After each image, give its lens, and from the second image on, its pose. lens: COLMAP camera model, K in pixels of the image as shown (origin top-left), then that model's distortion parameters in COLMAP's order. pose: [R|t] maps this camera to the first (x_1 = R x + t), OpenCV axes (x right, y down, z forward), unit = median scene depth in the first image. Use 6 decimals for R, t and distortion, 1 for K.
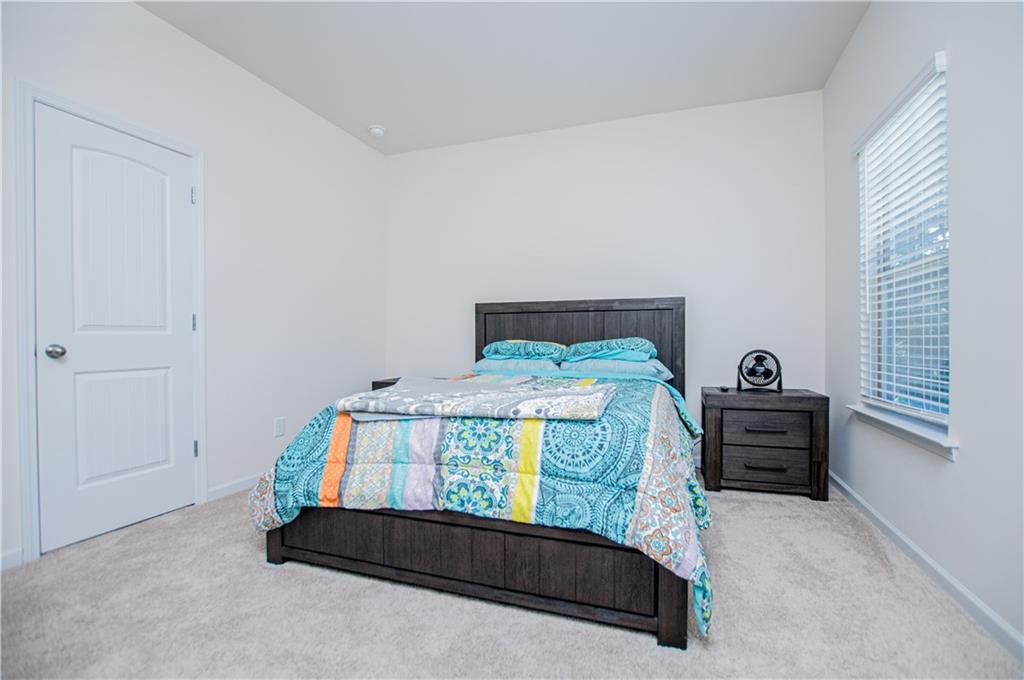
lens RADIAL K [[468.7, 0, 514.1], [0, 468.7, 345.0], [0, 0, 1]] dist [-0.018629, -0.000067]
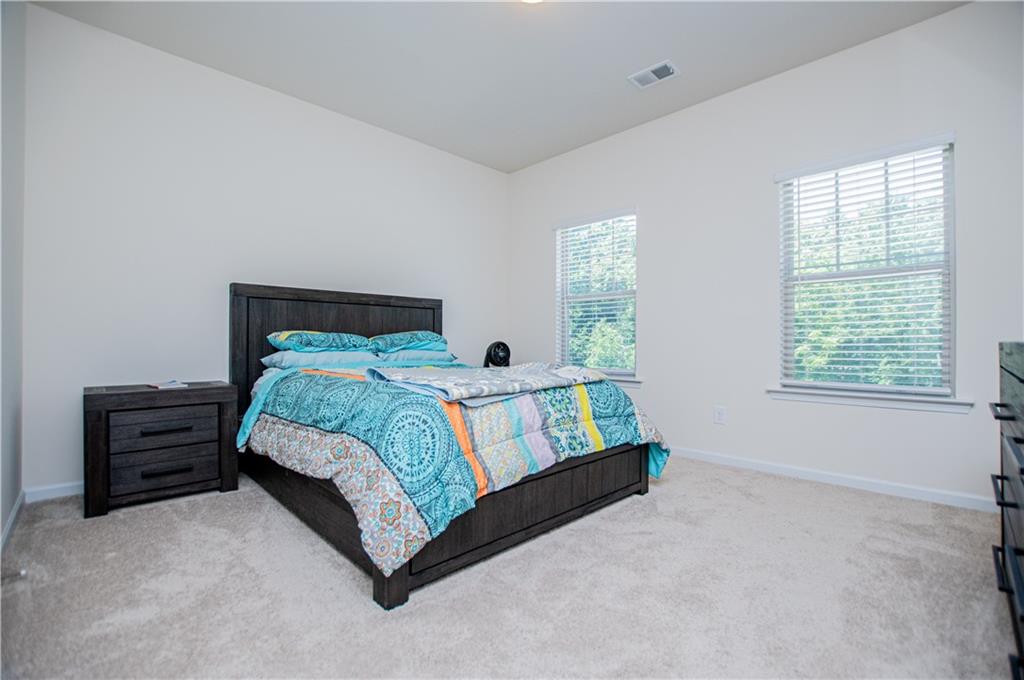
lens RADIAL K [[468.7, 0, 512.1], [0, 468.7, 340.8], [0, 0, 1]] dist [-0.018629, -0.000067]
pose [[0.419013, 0.005272, 0.907965, -1.301176], [0.002410, 0.999973, -0.006918, 0.031708], [-0.907977, 0.005087, 0.418990, 0.554920]]
